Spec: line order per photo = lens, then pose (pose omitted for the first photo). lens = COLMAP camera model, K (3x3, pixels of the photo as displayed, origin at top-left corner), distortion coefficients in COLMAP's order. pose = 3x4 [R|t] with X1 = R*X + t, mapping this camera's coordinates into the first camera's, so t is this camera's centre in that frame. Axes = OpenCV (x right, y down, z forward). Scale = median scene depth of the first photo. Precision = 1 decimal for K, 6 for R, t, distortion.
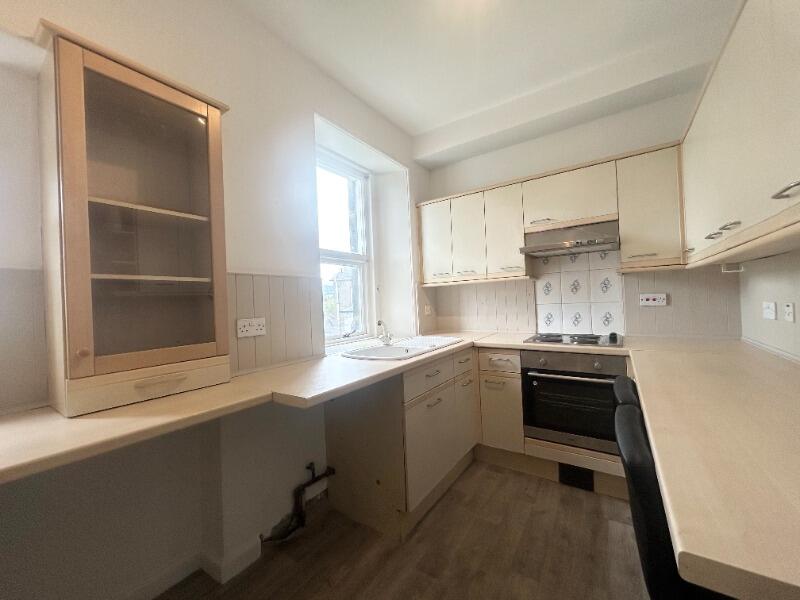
lens RADIAL K [[329.0, 0, 399.2], [0, 329.0, 299.0], [0, 0, 1]] dist [0.013783, 0.000123]
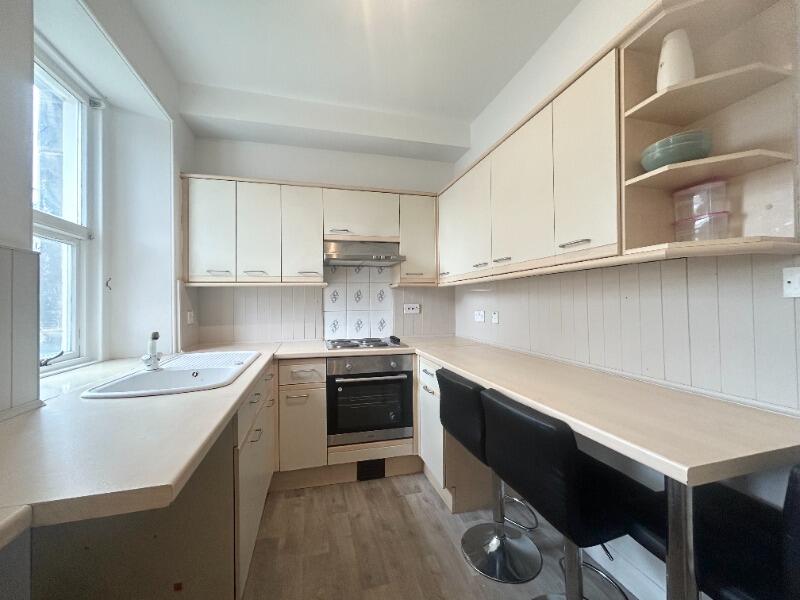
lens RADIAL K [[329.0, 0, 399.2], [0, 329.0, 299.0], [0, 0, 1]] dist [0.013783, 0.000123]
pose [[0.652696, 0.042326, 0.756436, -0.234912], [-0.020568, 0.999060, -0.038155, 0.013896], [-0.757340, 0.009345, 0.652953, 0.199270]]
